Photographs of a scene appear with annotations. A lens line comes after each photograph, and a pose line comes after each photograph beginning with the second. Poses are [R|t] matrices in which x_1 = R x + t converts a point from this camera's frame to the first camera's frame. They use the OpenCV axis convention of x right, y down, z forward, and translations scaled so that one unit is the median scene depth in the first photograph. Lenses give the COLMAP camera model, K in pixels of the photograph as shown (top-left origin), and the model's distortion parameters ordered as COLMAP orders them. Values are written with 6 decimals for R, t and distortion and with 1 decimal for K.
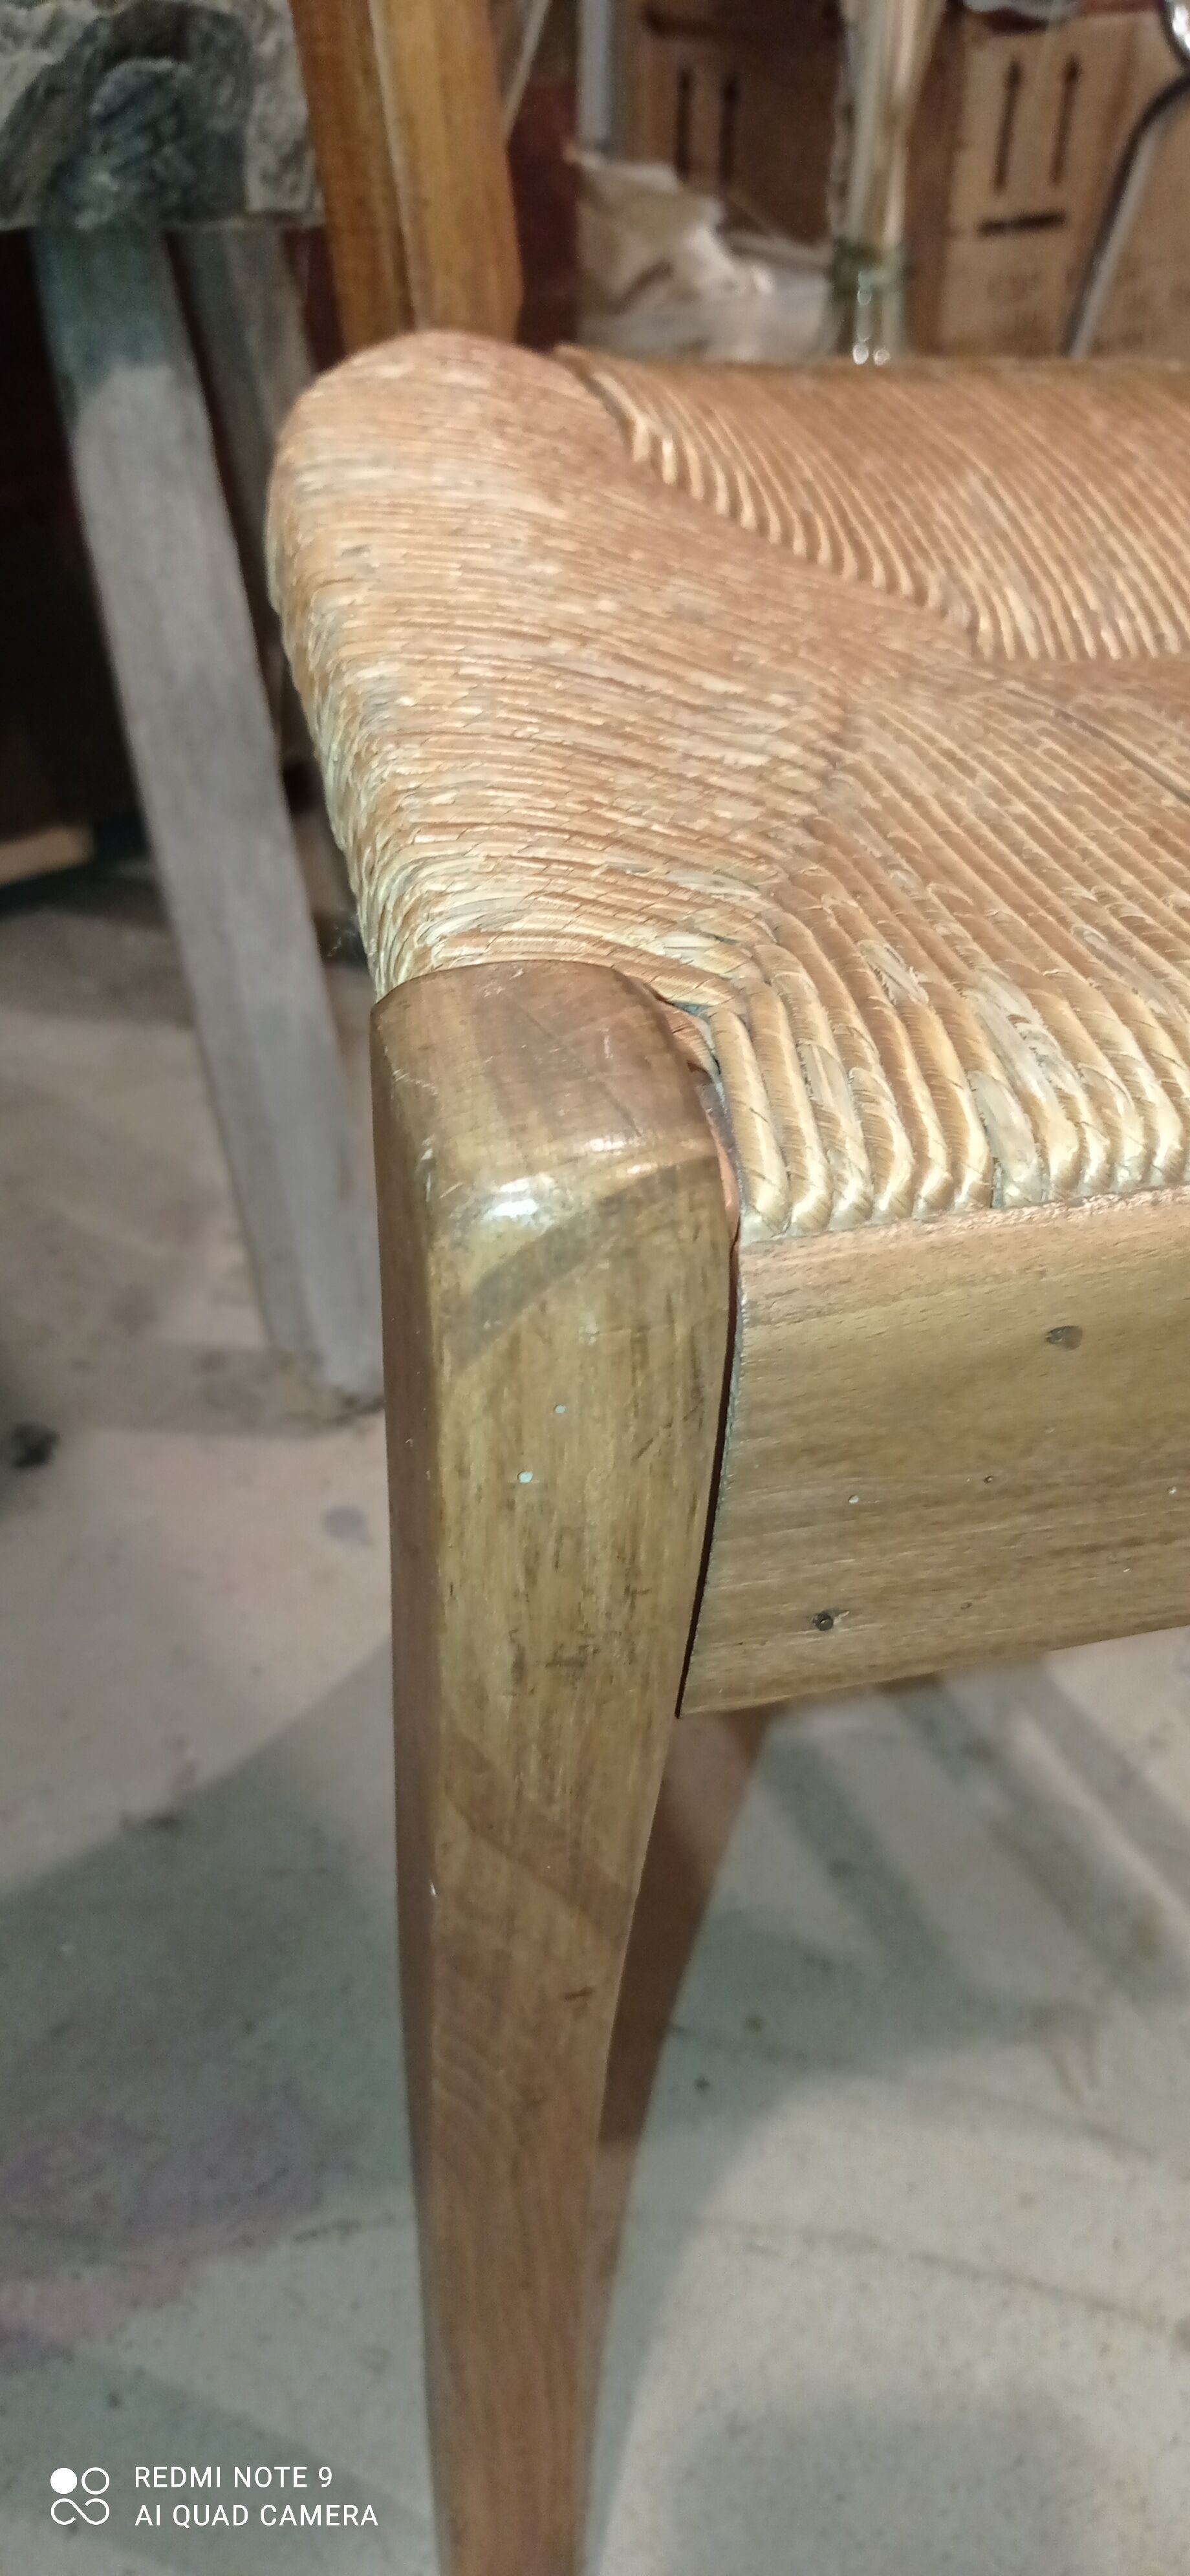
lens RADIAL K [[1972.9, 0, 580.3], [0, 1972.9, 1288.1], [0, 0, 1]] dist [0.018160, -0.016870]
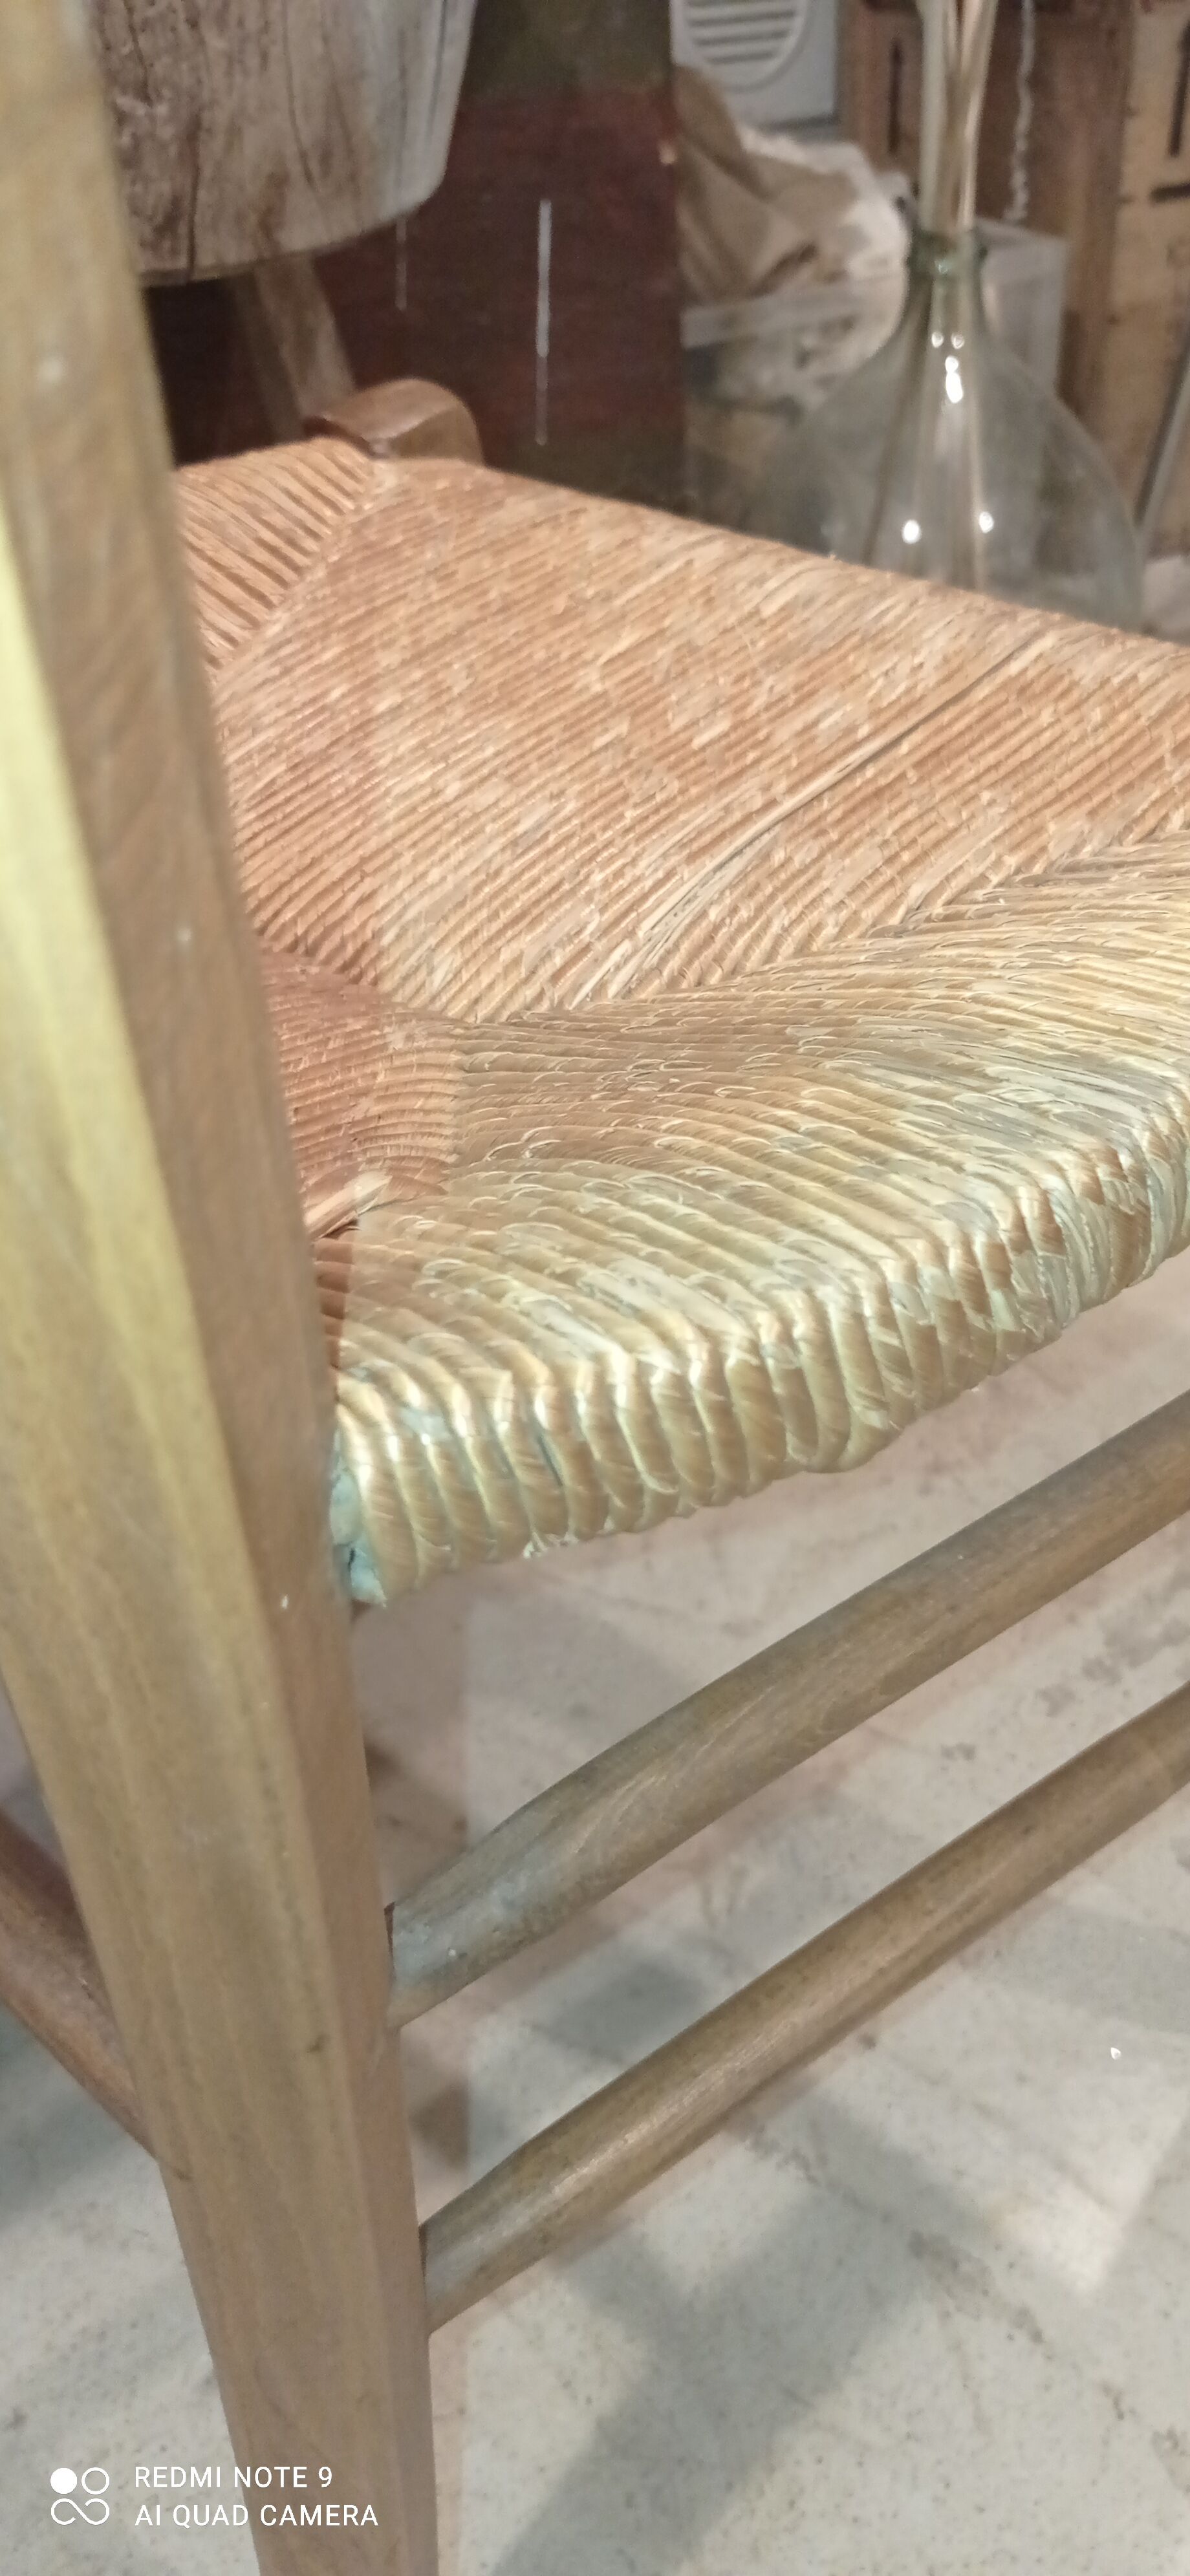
lens RADIAL K [[1972.9, 0, 586.8], [0, 1972.9, 1298.4], [0, 0, 1]] dist [0.018160, -0.016870]
pose [[0.978052, 0.067791, -0.197023, 0.393930], [-0.061916, 0.997438, 0.035832, 0.013196], [0.198947, -0.022847, 0.979744, -0.134897]]
